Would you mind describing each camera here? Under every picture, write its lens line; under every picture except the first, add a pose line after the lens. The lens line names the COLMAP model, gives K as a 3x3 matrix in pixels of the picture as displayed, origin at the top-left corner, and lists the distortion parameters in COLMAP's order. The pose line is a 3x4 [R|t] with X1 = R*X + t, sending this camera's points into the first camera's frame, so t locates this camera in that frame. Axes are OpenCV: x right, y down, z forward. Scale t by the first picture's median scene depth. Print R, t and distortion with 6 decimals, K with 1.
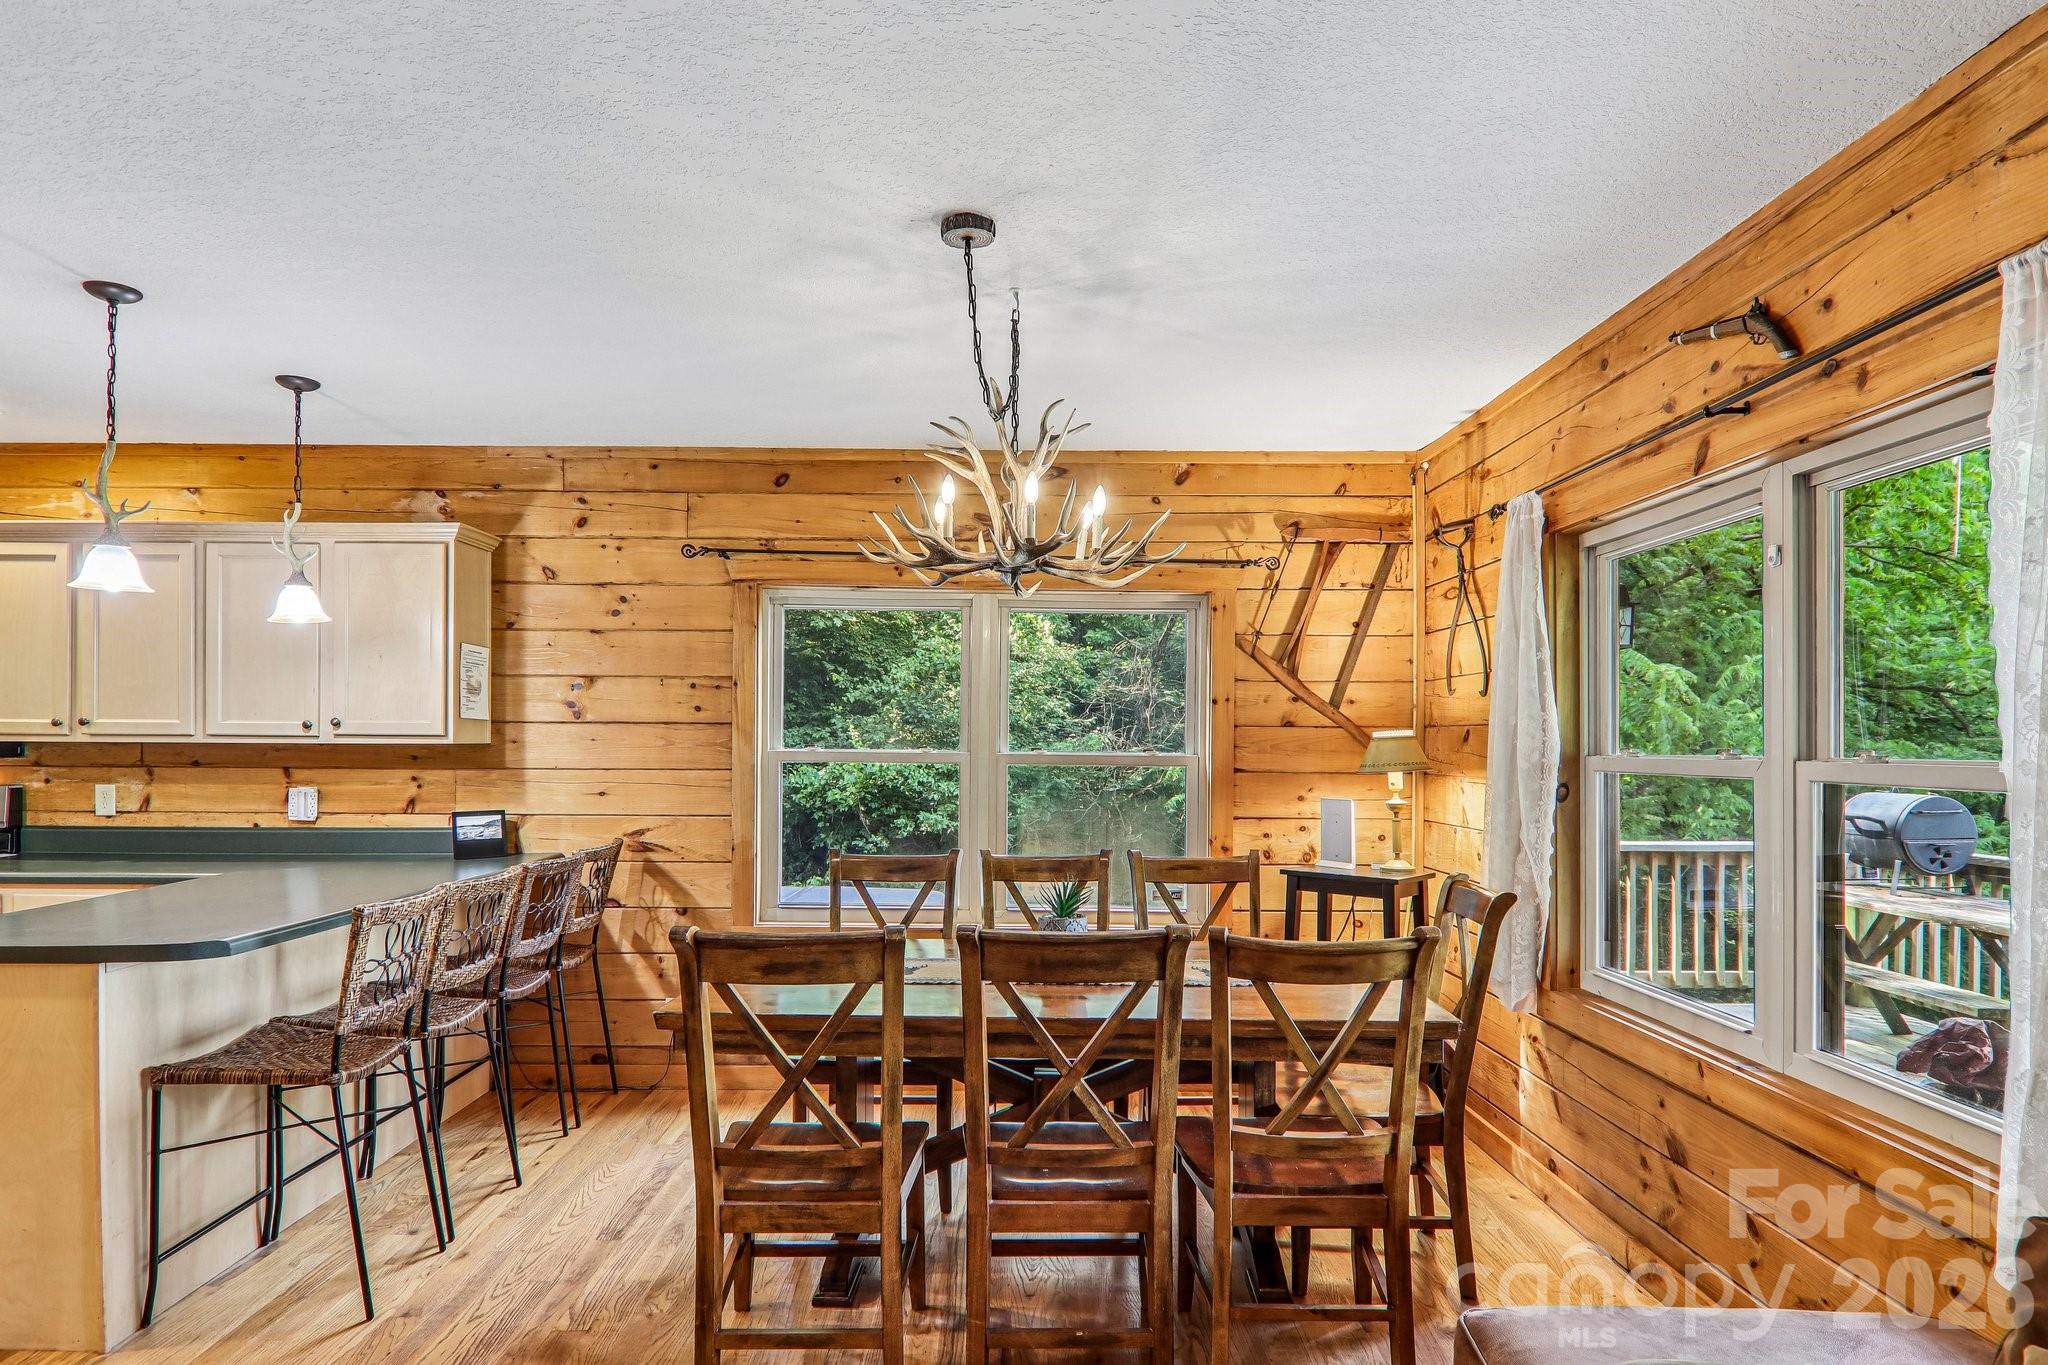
lens RADIAL K [[1166.8, 0, 1026.1], [0, 1166.8, 746.7], [0, 0, 1]] dist [0.014618, -0.020269]
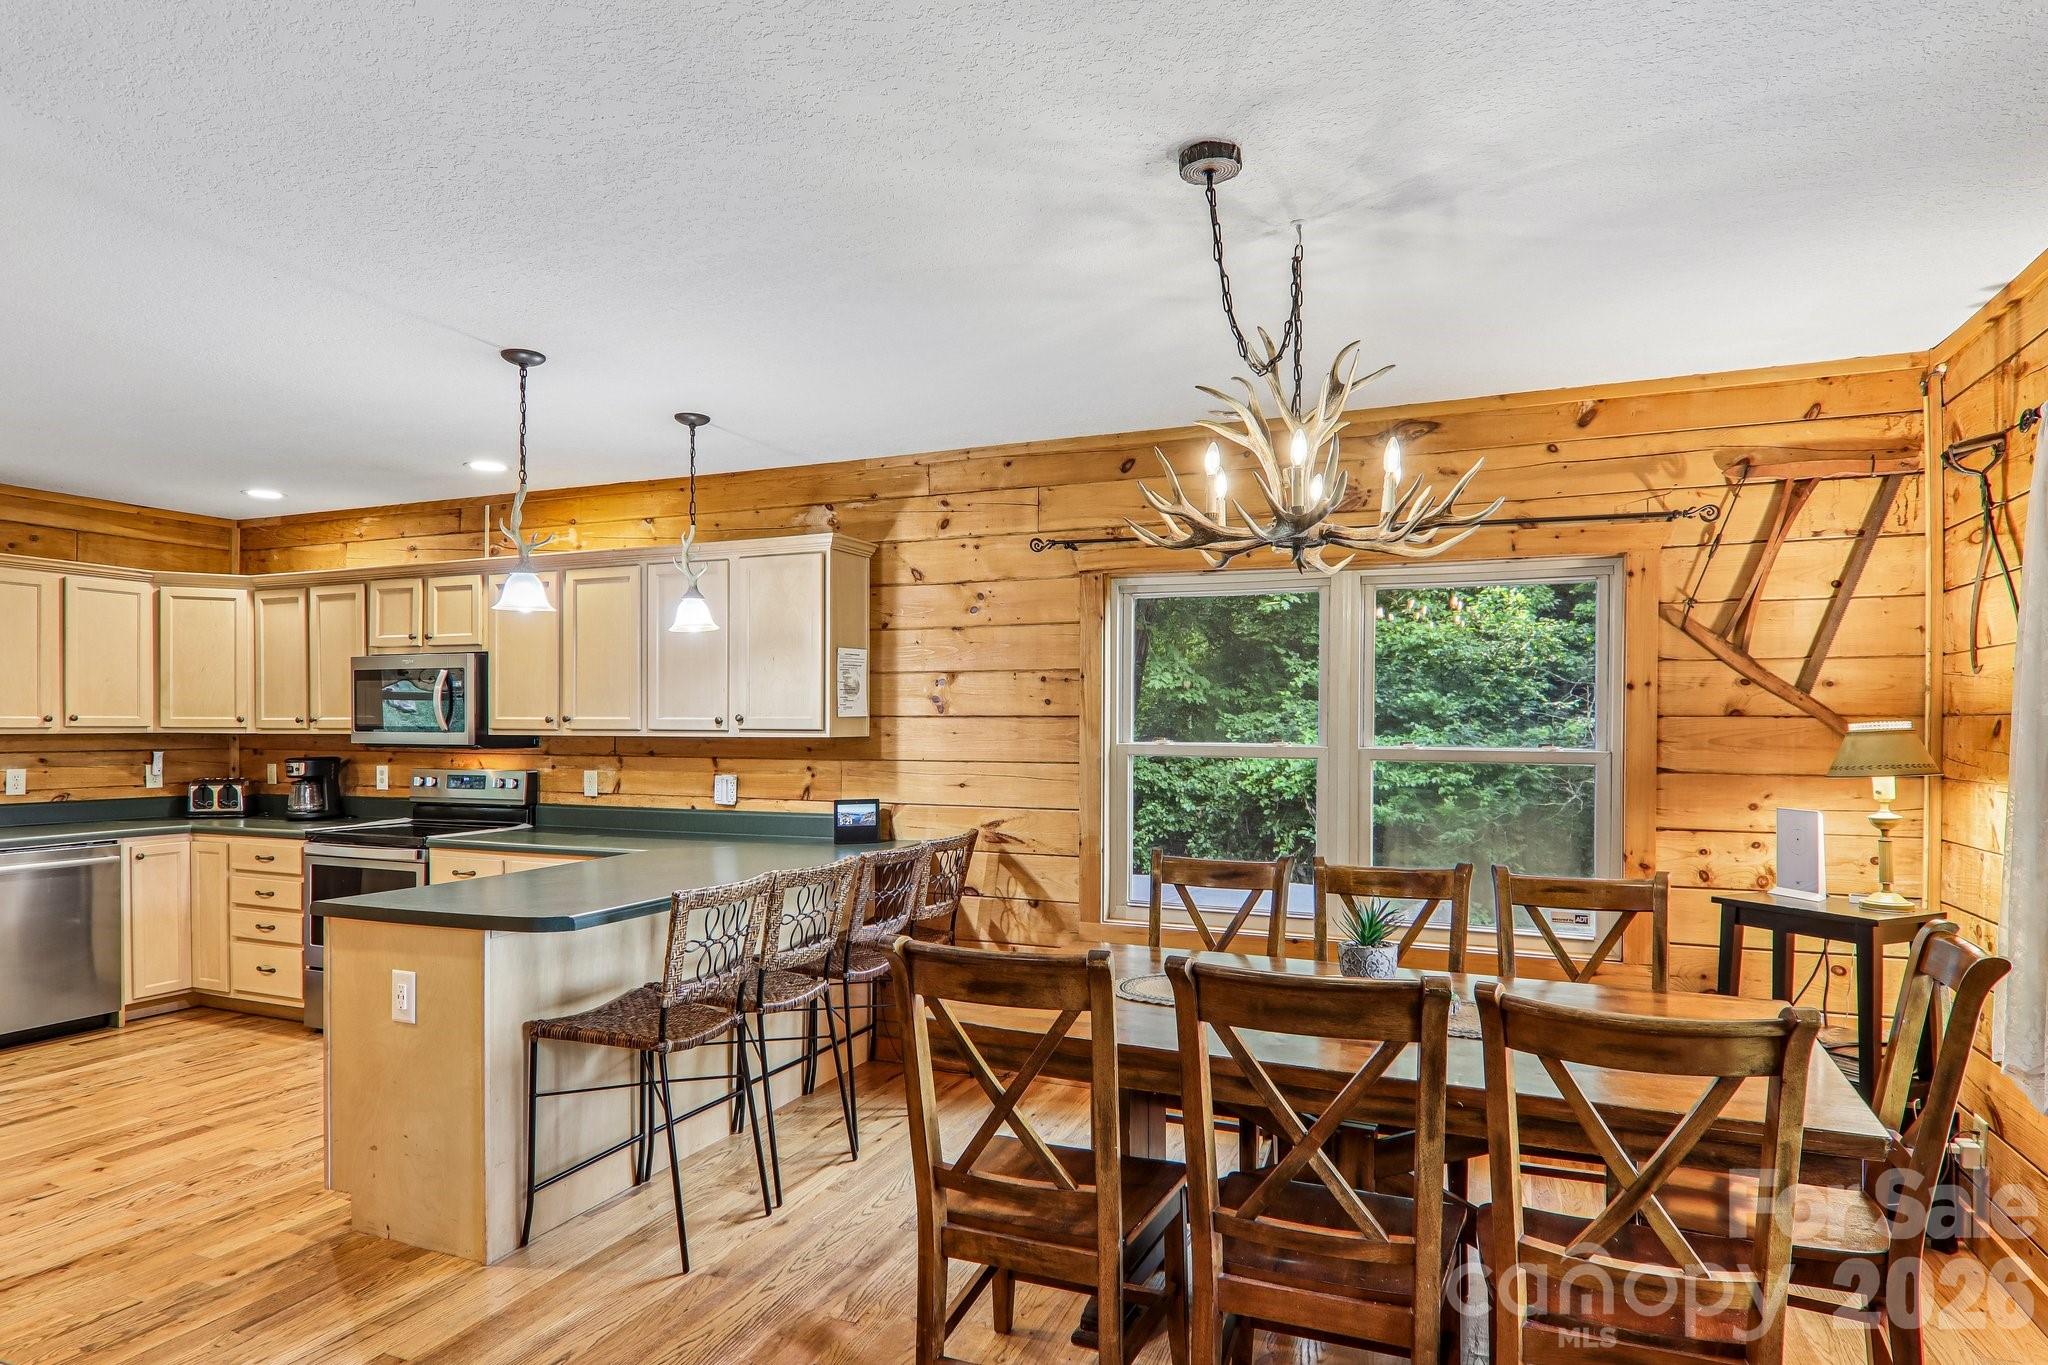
lens RADIAL K [[1160.7, 0, 1027.5], [0, 1160.7, 729.6], [0, 0, 1]] dist [0.016105, -0.020310]
pose [[0.918107, -0.001431, -0.396330, 0.097293], [0.001192, 0.999999, -0.000850, -0.008080], [0.396331, 0.000308, 0.918108, 0.080724]]
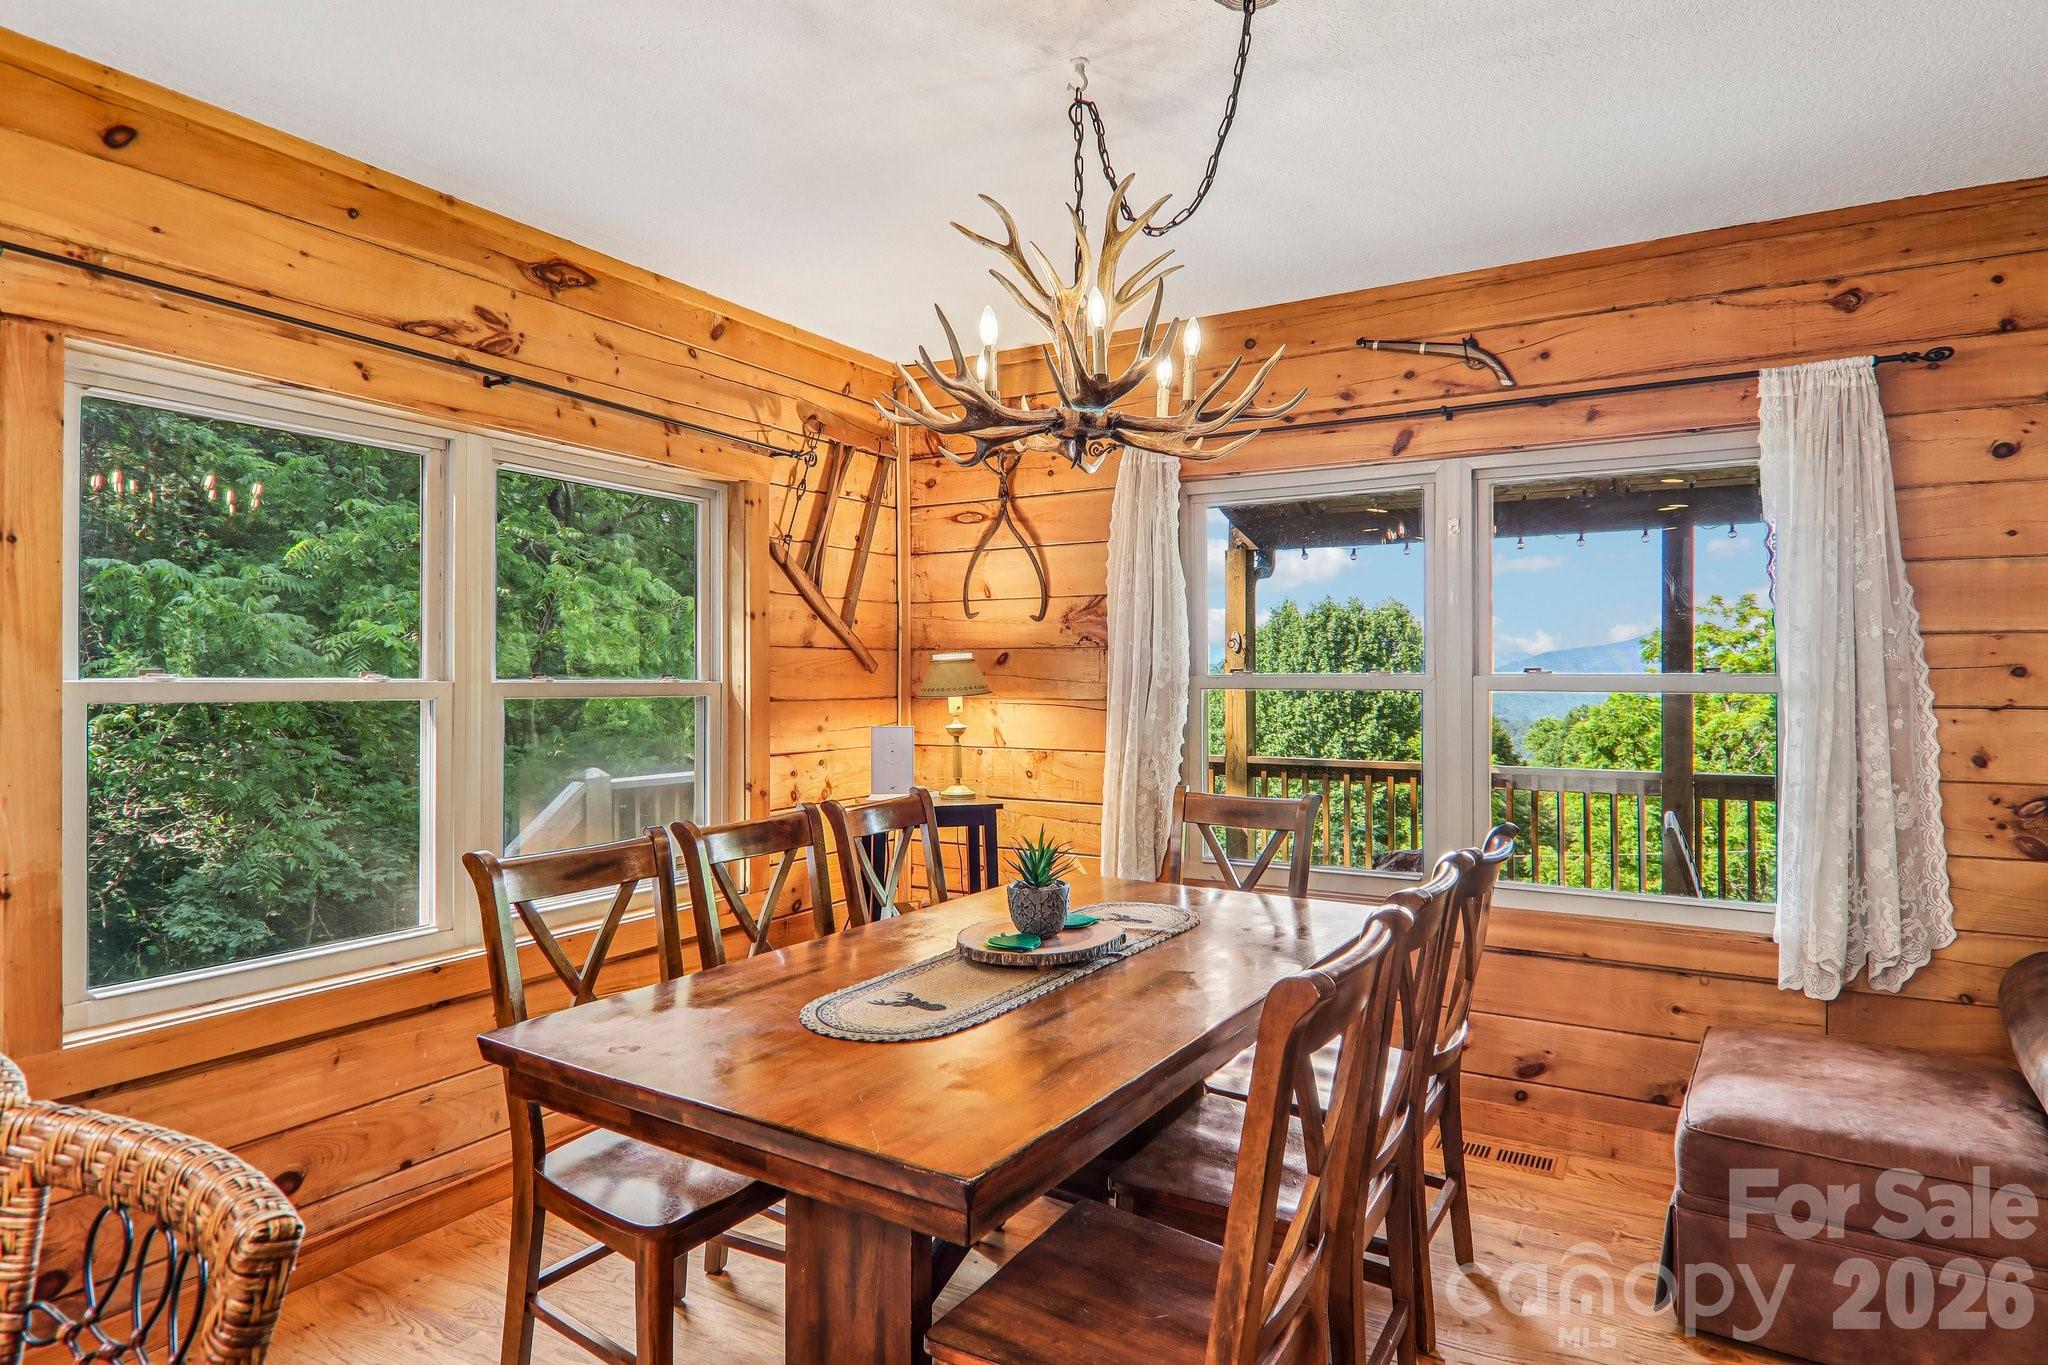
lens RADIAL K [[1149.6, 0, 1024.0], [0, 1149.6, 682.5], [0, 0, 1]] dist [0.018496, -0.021586]
pose [[0.514258, -0.010775, 0.857568, -0.438061], [0.005445, 0.999942, 0.009299, 0.001808], [-0.857618, -0.000113, 0.514287, 0.422408]]
